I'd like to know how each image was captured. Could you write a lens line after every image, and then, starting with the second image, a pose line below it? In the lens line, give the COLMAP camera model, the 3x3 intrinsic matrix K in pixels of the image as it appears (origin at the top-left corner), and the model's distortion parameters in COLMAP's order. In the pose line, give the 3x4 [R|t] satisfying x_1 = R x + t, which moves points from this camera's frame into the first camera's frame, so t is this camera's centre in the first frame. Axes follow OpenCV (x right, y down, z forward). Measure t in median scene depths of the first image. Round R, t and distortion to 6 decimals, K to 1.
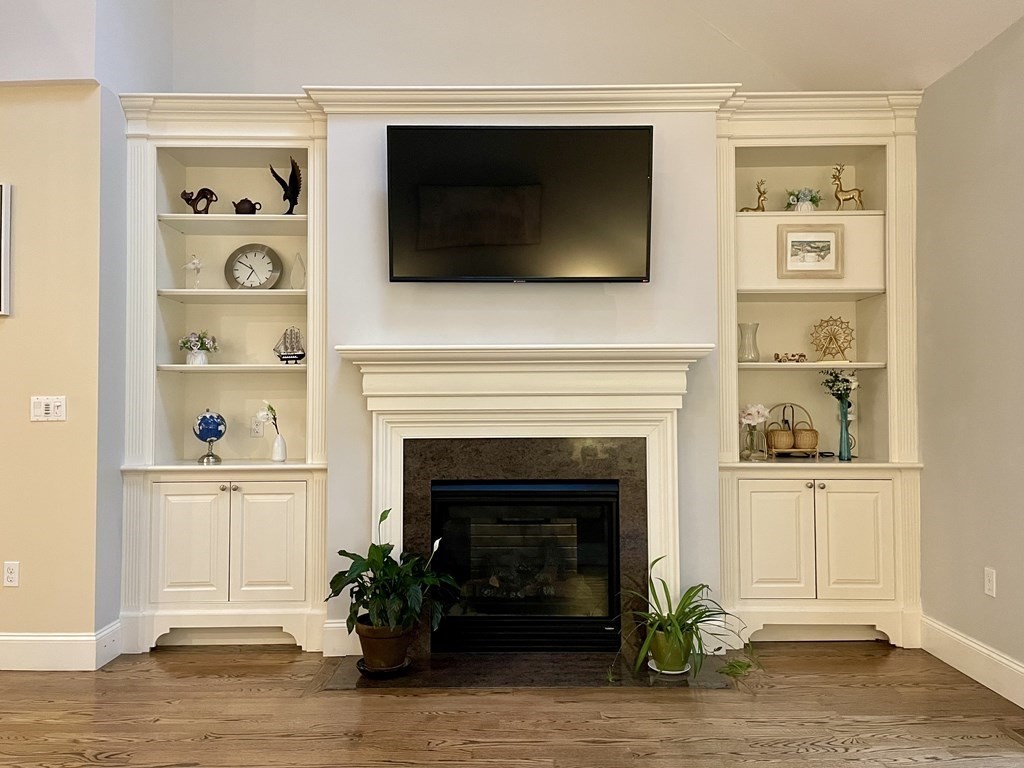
lens RADIAL K [[811.8, 0, 511.0], [0, 811.8, 369.5], [0, 0, 1]] dist [0.015352, 0.002858]
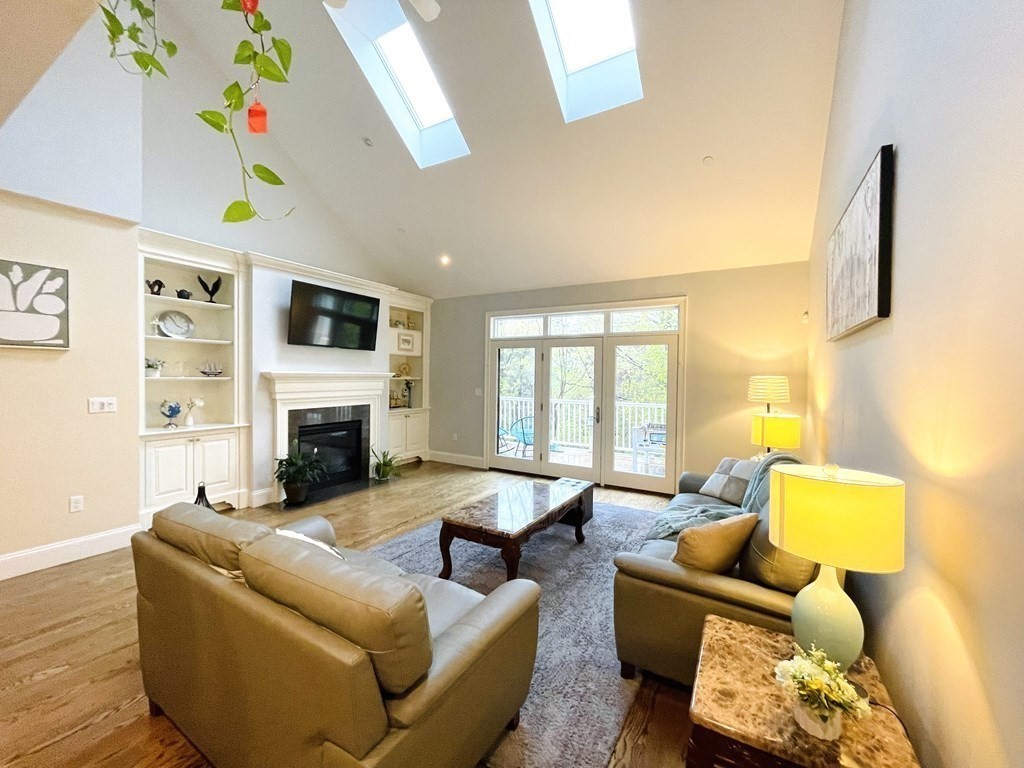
lens RADIAL K [[412.6, 0, 512.0], [0, 412.6, 384.0], [0, 0, 1]] dist [-0.001592, -0.000142]
pose [[0.506843, -0.008905, 0.861992, -0.825260], [-0.046885, 0.998182, 0.037880, -0.066094], [-0.860762, -0.059614, 0.505504, -0.176316]]
